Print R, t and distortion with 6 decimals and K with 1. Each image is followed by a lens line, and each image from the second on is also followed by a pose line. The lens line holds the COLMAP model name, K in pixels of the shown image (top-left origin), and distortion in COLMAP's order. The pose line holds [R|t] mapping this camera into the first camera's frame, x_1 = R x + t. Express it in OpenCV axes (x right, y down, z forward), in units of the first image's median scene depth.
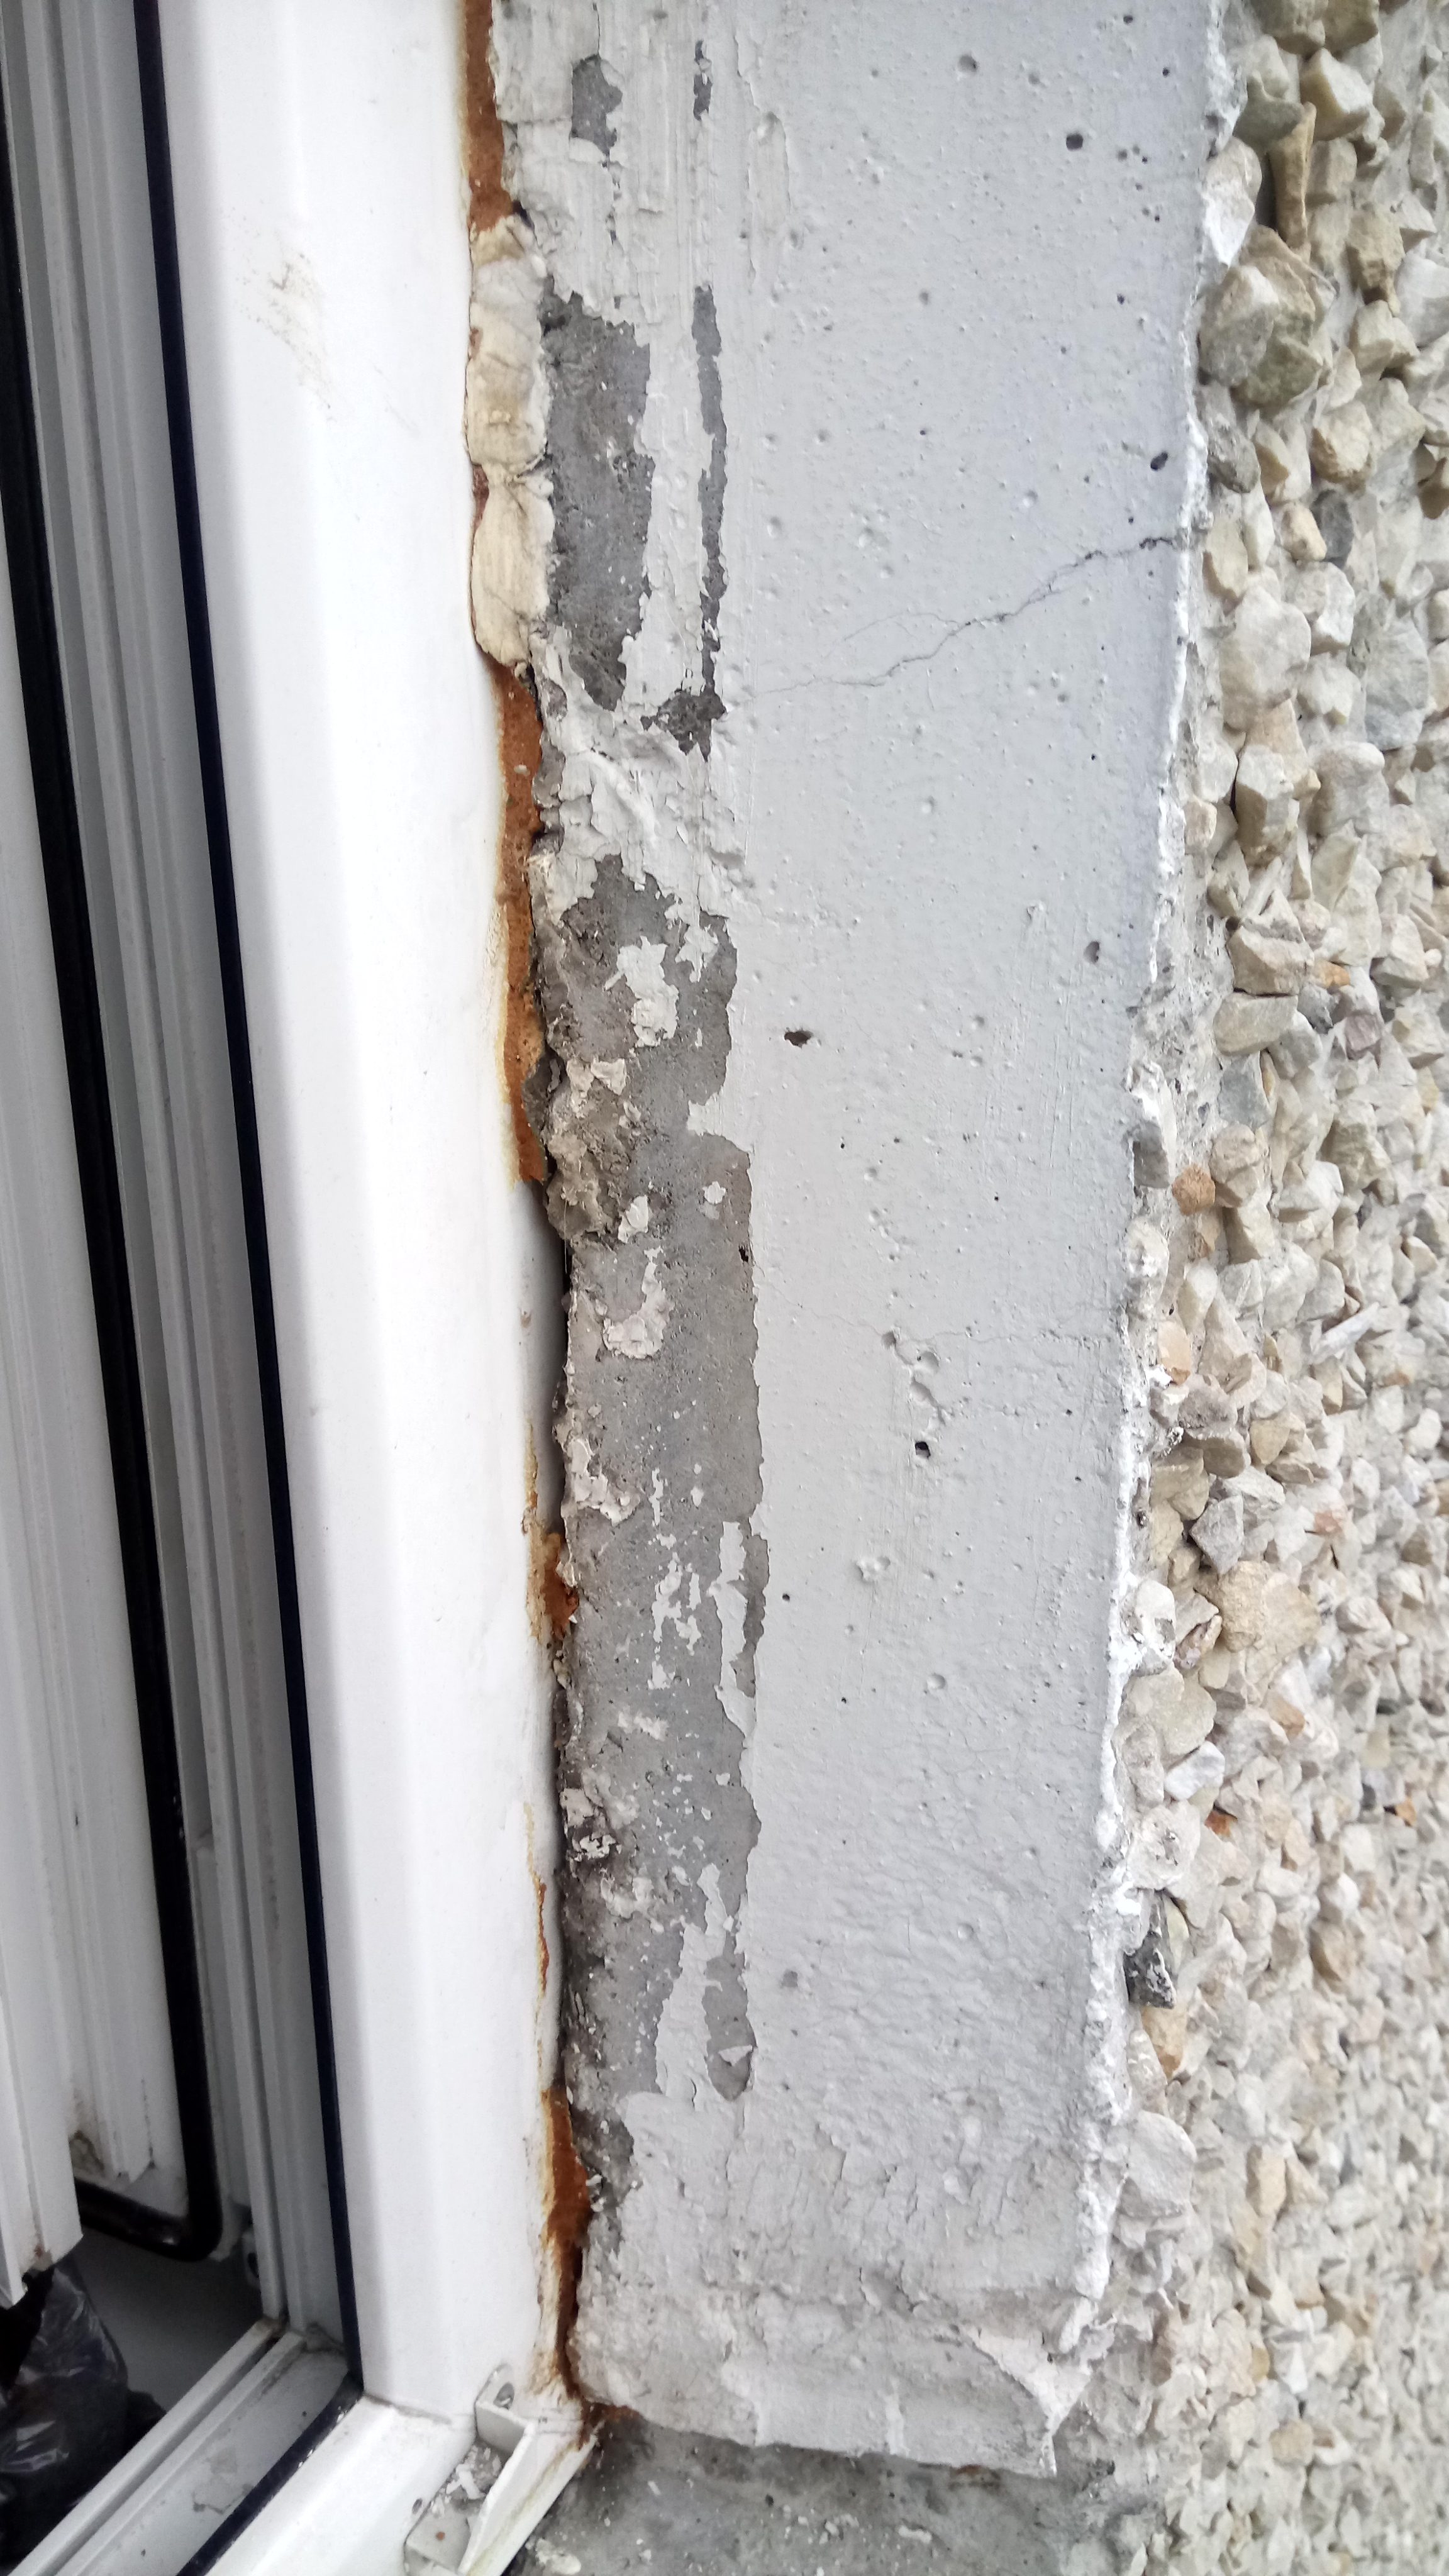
lens RADIAL K [[1936.4, 0, 724.5], [0, 1936.4, 1288.0], [0, 0, 1]] dist [0.097971, -0.180779]
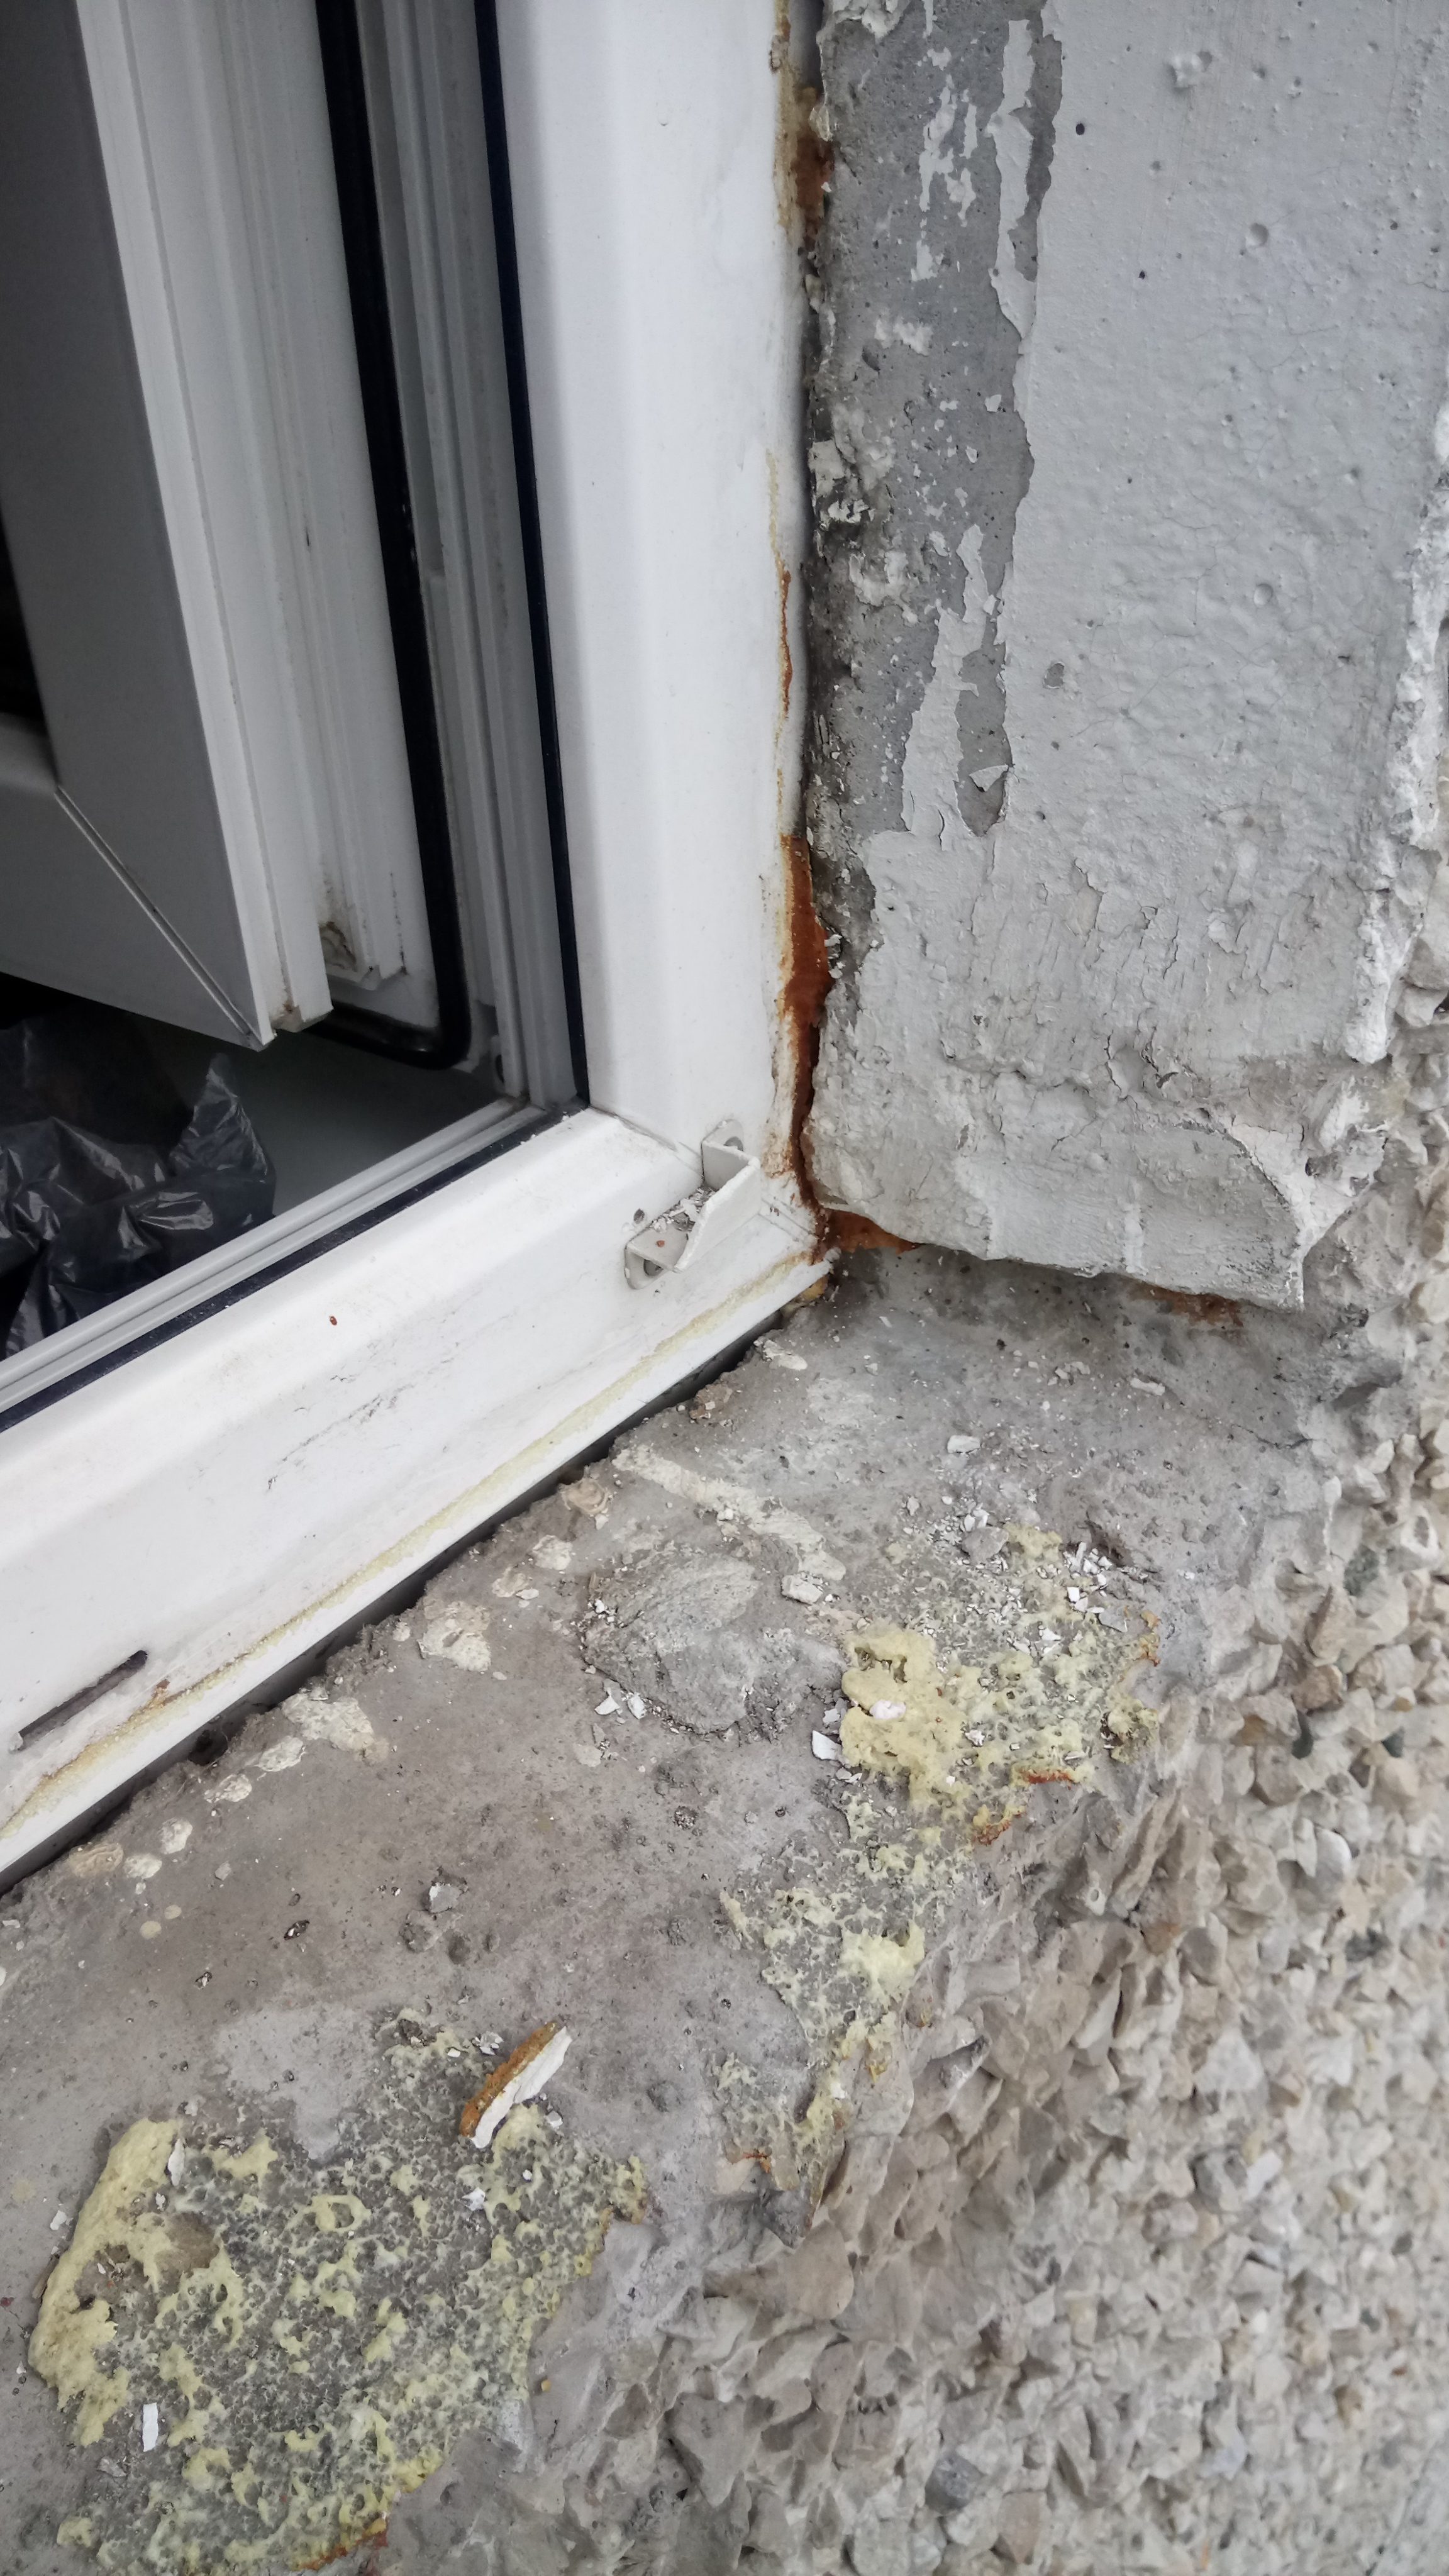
lens RADIAL K [[1936.4, 0, 724.5], [0, 1936.4, 1288.0], [0, 0, 1]] dist [0.097971, -0.180779]
pose [[0.983237, 0.075443, -0.165994, 0.053625], [-0.028929, 0.963401, 0.266500, 0.383584], [0.180025, -0.257230, 0.949433, 0.050451]]
